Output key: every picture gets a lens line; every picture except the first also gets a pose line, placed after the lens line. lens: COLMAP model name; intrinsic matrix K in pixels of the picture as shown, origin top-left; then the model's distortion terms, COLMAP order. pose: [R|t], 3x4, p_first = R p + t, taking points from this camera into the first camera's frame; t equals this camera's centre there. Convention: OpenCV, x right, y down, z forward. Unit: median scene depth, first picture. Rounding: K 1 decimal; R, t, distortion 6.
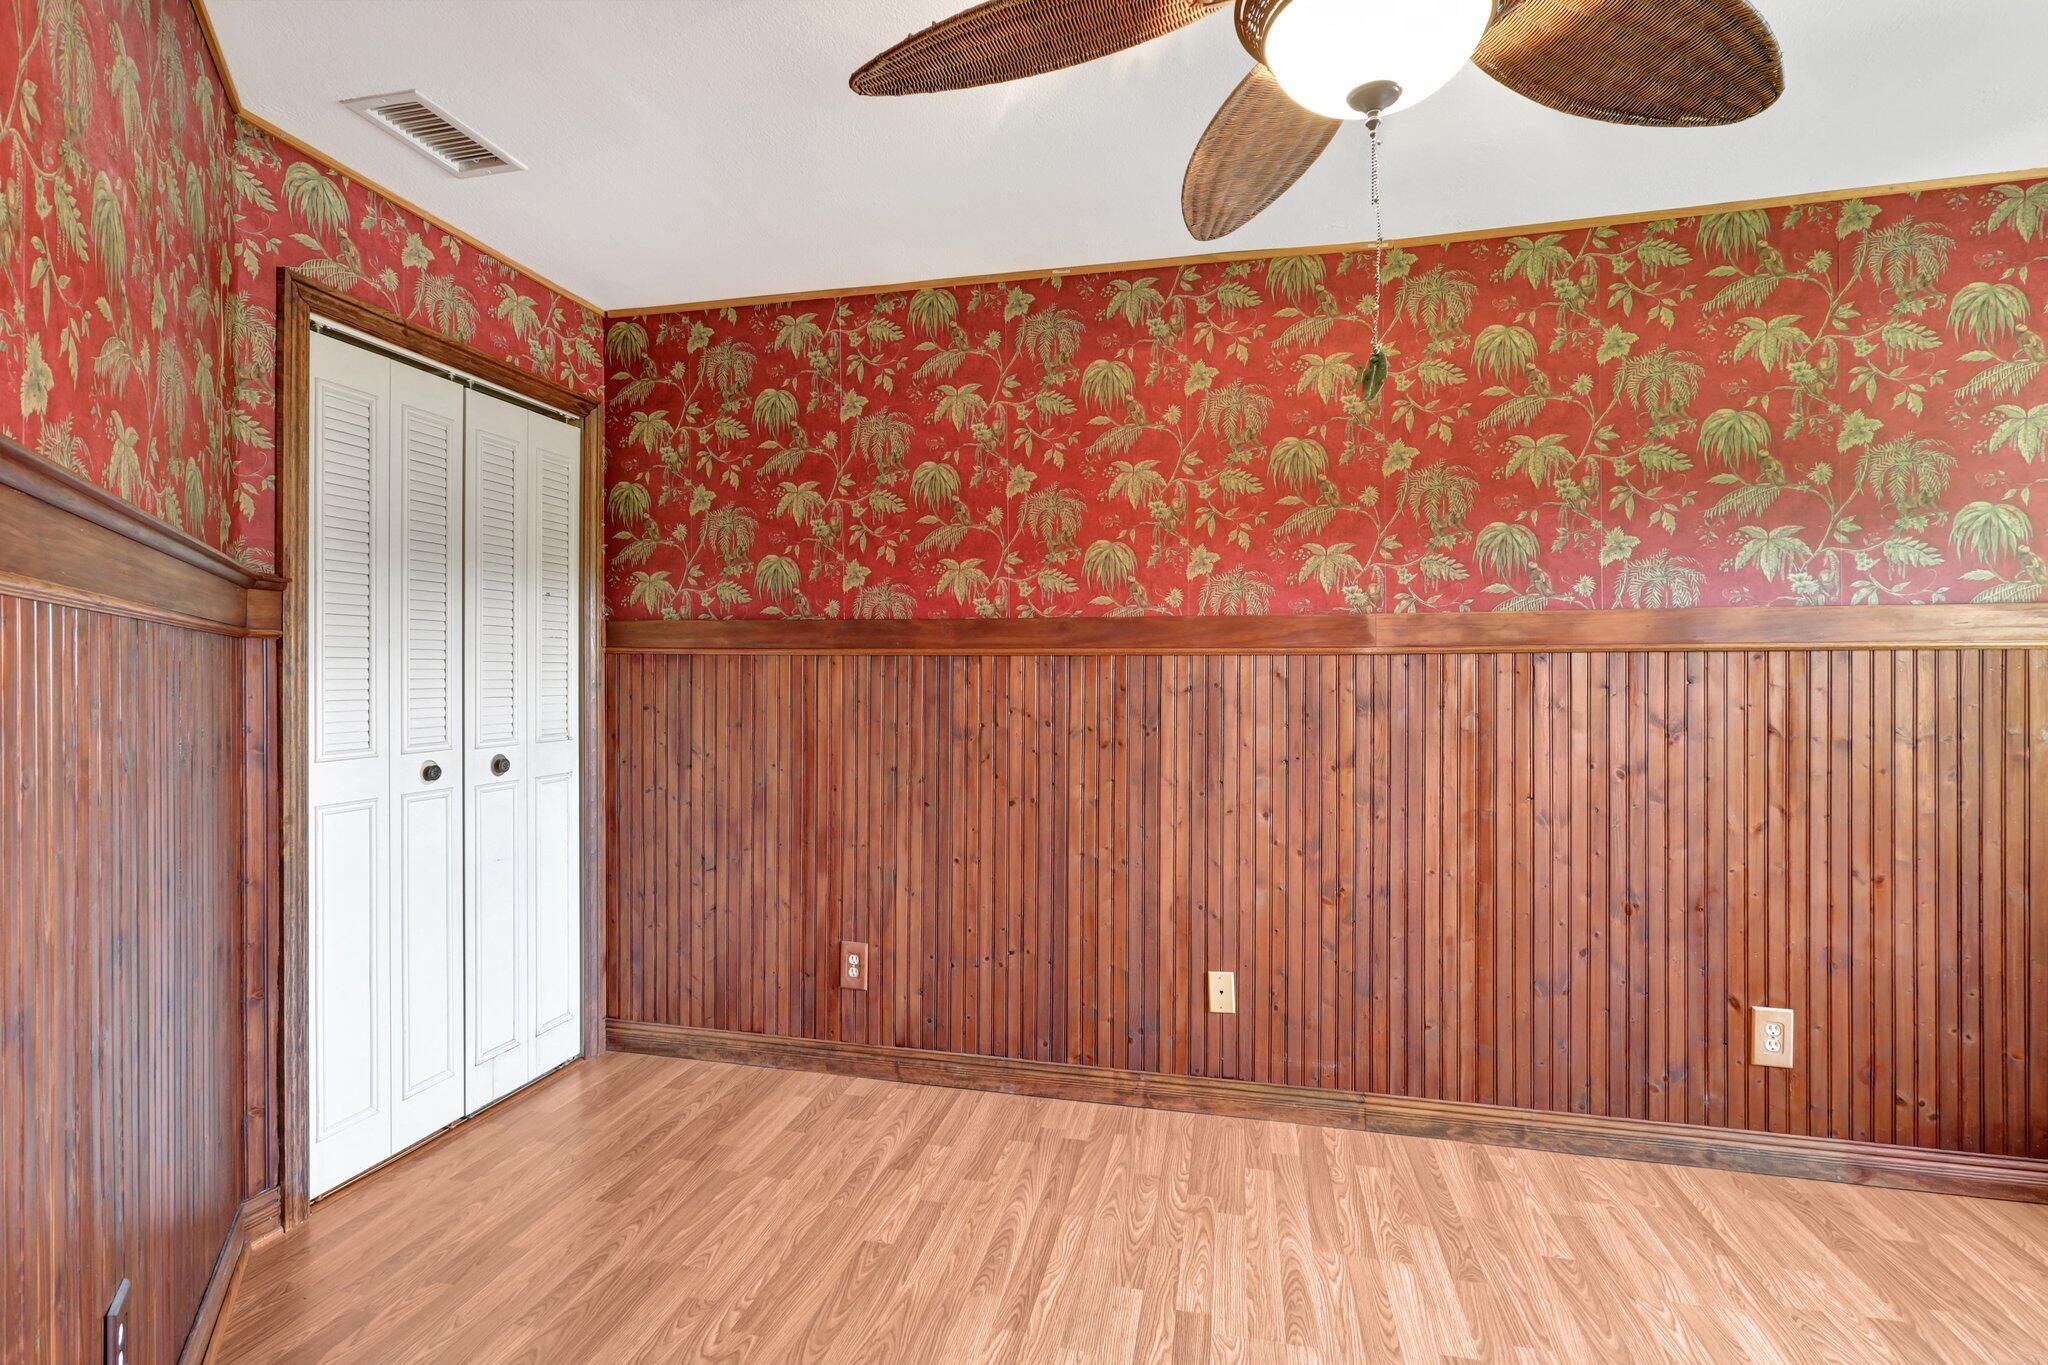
lens RADIAL K [[953.5, 0, 1013.5], [0, 953.5, 681.0], [0, 0, 1]] dist [-0.002847, 0.001617]
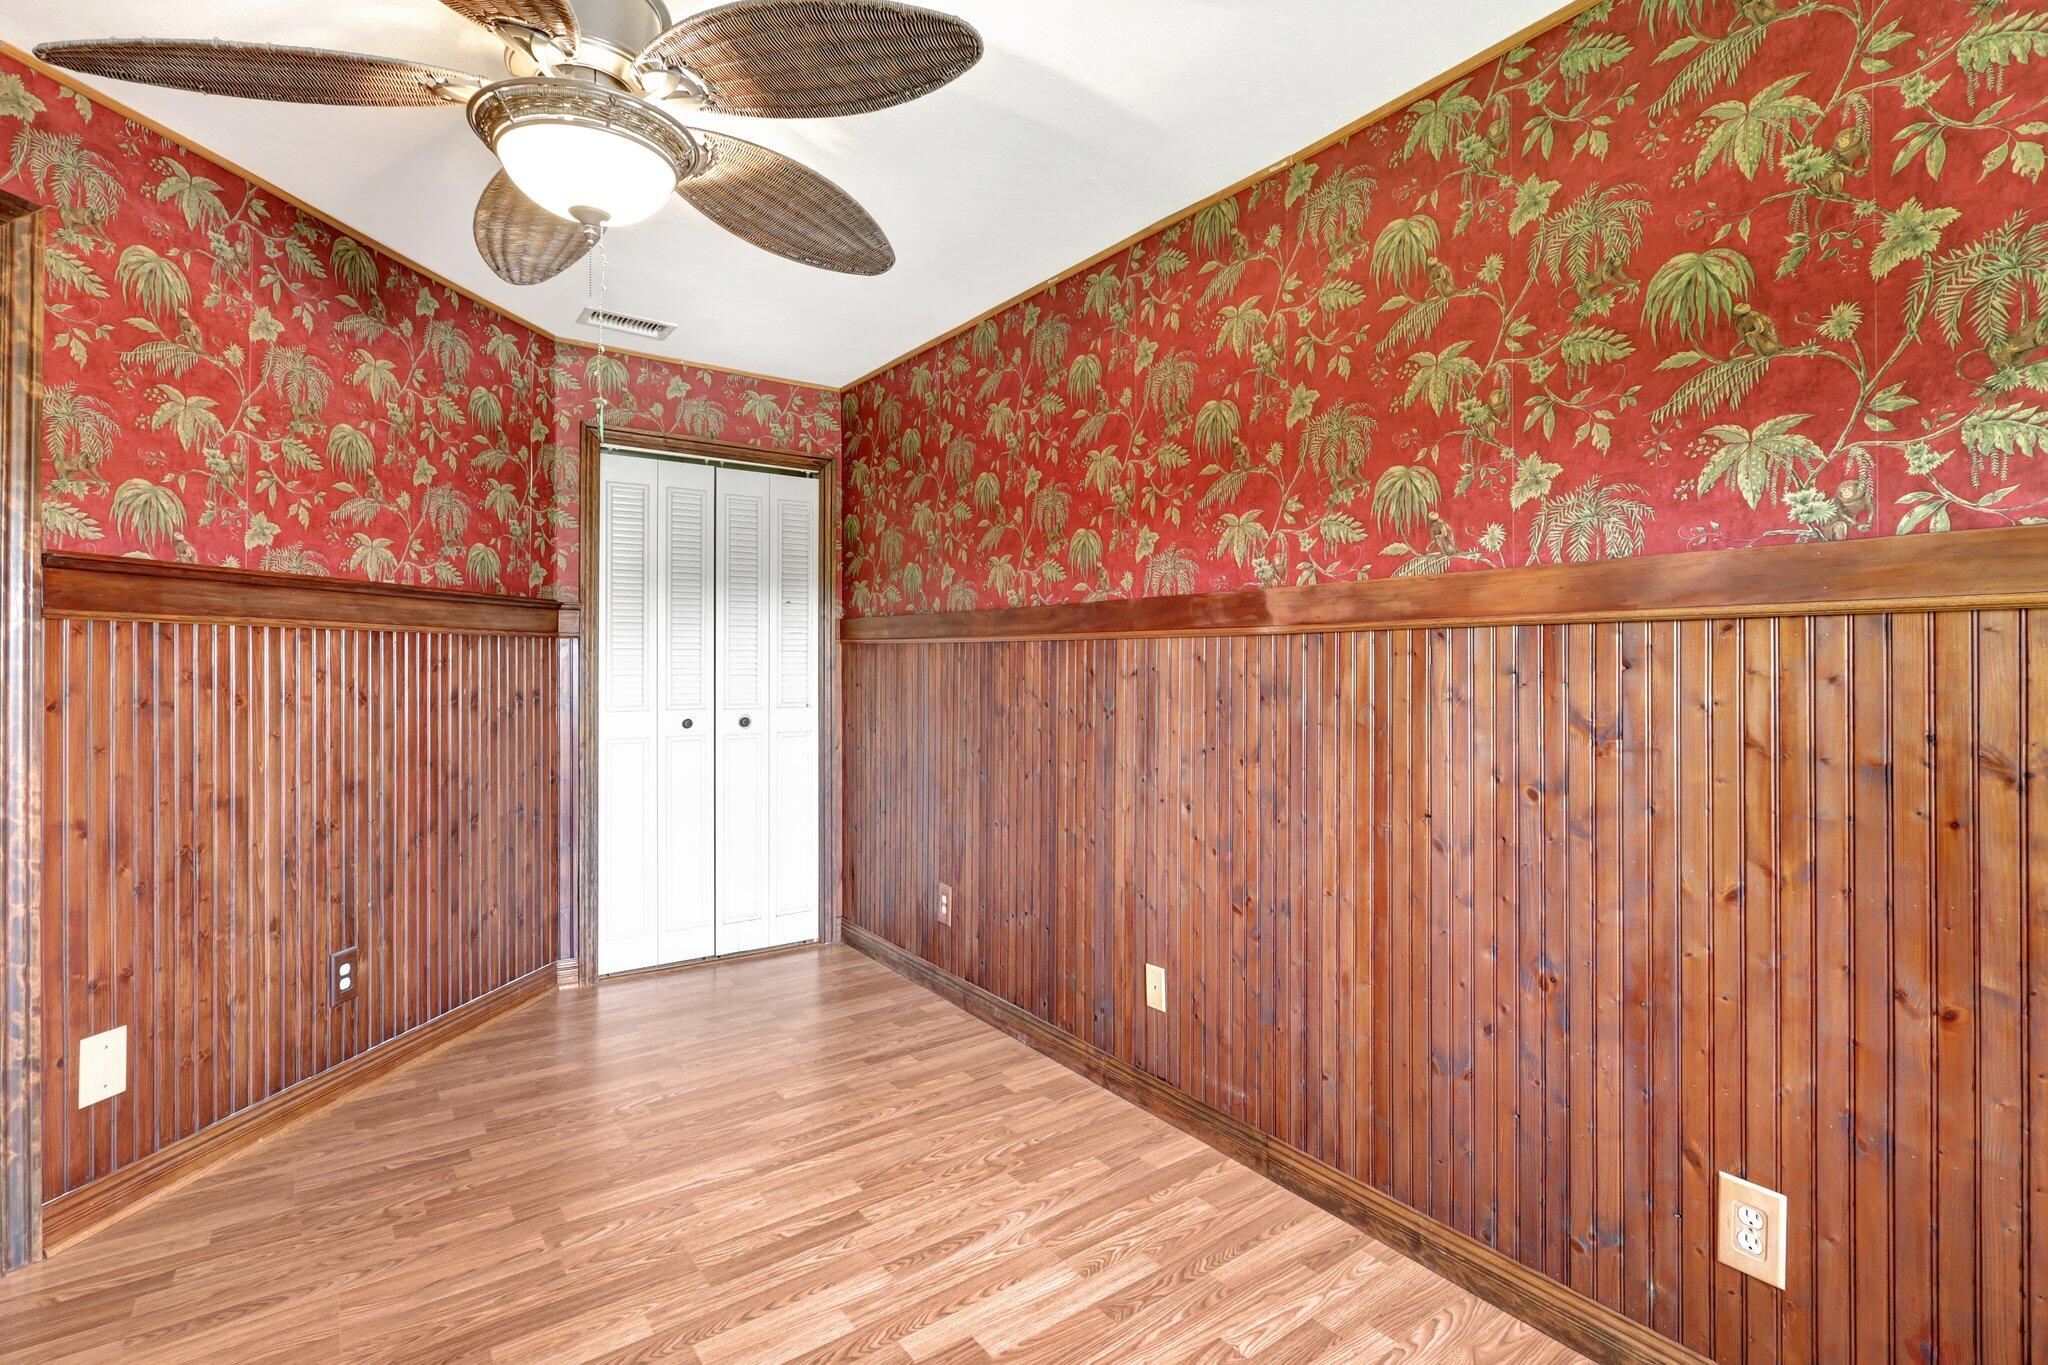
lens RADIAL K [[953.5, 0, 1010.8], [0, 953.5, 663.5], [0, 0, 1]] dist [-0.002847, 0.001617]
pose [[0.753694, 0.000982, -0.657225, 0.796557], [-0.004327, 0.999985, -0.003468, 0.002916], [0.657211, 0.005458, 0.753687, 0.188336]]
